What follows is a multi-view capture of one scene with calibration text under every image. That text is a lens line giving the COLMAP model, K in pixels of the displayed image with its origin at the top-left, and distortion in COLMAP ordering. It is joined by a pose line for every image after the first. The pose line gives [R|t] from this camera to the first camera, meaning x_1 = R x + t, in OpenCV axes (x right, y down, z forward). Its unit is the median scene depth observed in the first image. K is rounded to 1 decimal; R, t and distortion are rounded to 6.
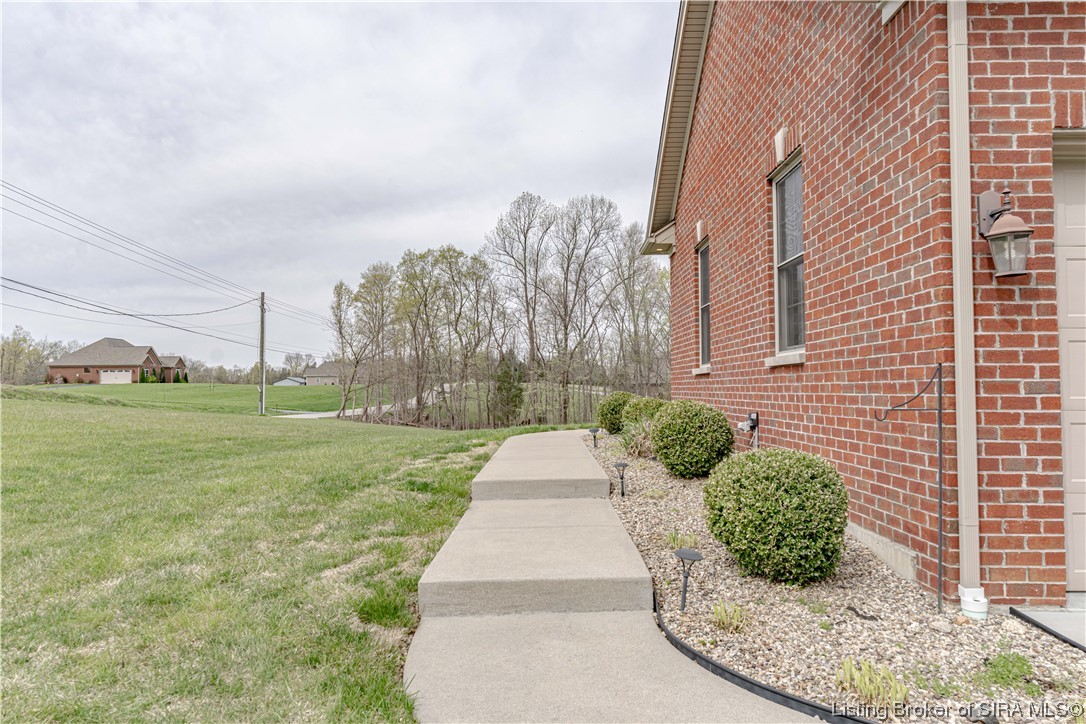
lens RADIAL K [[691.6, 0, 543.0], [0, 691.6, 362.0], [0, 0, 1]] dist [0.005135, 0.002255]
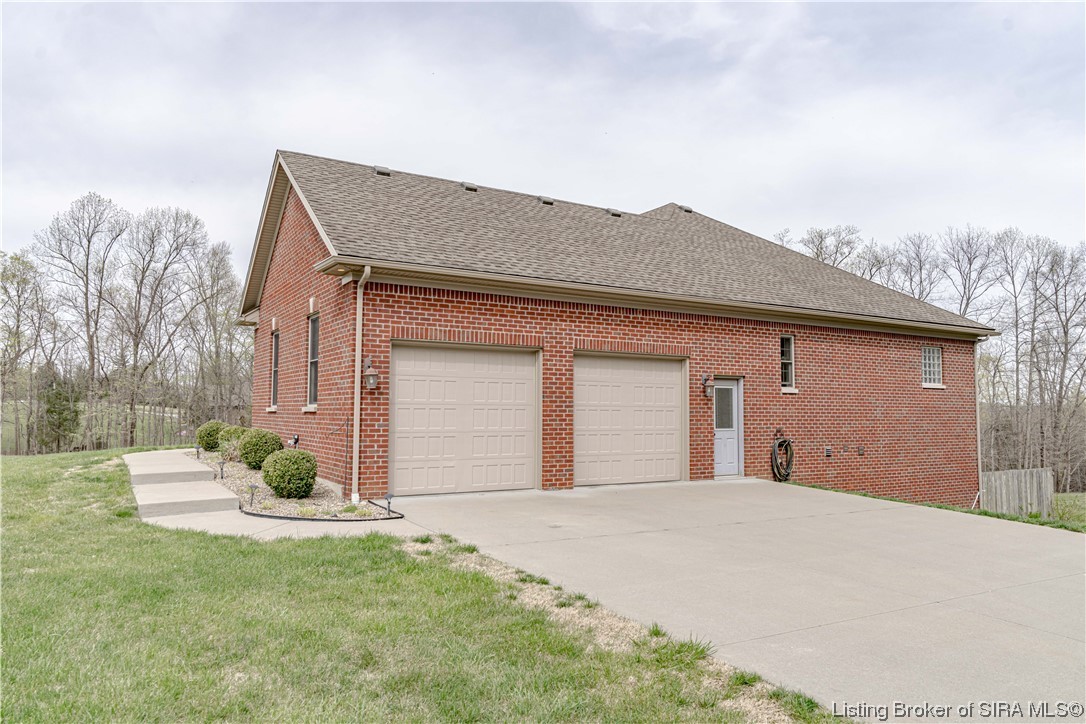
lens RADIAL K [[732.2, 0, 543.0], [0, 732.2, 362.0], [0, 0, 1]] dist [-0.001490, 0.003004]
pose [[0.848320, 0.042819, 0.527749, -0.202290], [-0.028587, 0.998975, -0.035099, -0.080398], [-0.528711, 0.014688, 0.848675, -1.132637]]
